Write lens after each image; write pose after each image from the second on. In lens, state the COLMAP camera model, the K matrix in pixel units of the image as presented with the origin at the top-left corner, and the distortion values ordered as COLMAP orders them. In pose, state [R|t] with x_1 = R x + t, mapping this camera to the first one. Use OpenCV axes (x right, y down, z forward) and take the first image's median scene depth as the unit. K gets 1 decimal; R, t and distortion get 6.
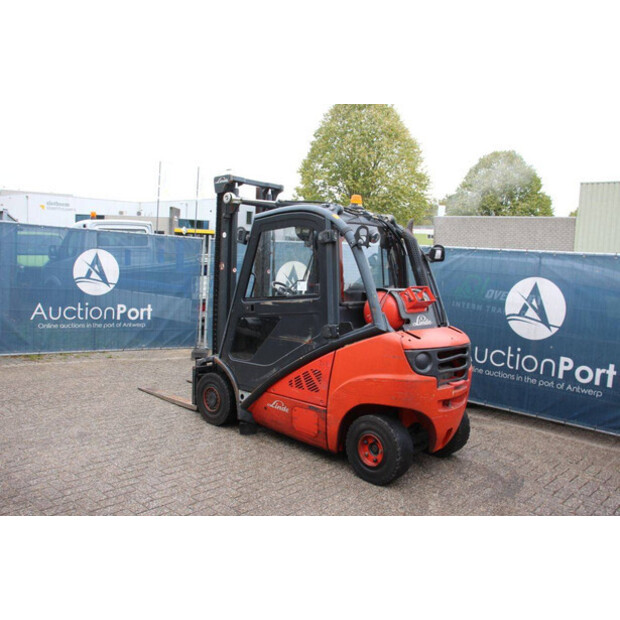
lens RADIAL K [[560.1, 0, 310.0], [0, 560.1, 310.0], [0, 0, 1]] dist [-0.150824, 0.181395]
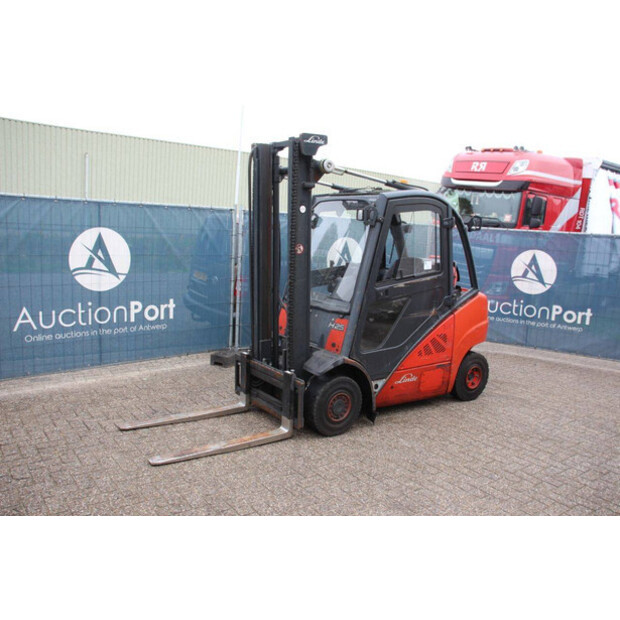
lens RADIAL K [[526.3, 0, 310.0], [0, 526.3, 310.0], [0, 0, 1]] dist [-0.167217, 0.159184]
pose [[0.214138, -0.197234, 0.956684, -1.010639], [0.044959, 0.980355, 0.192051, -0.155575], [-0.975768, 0.001886, 0.218799, 0.943658]]
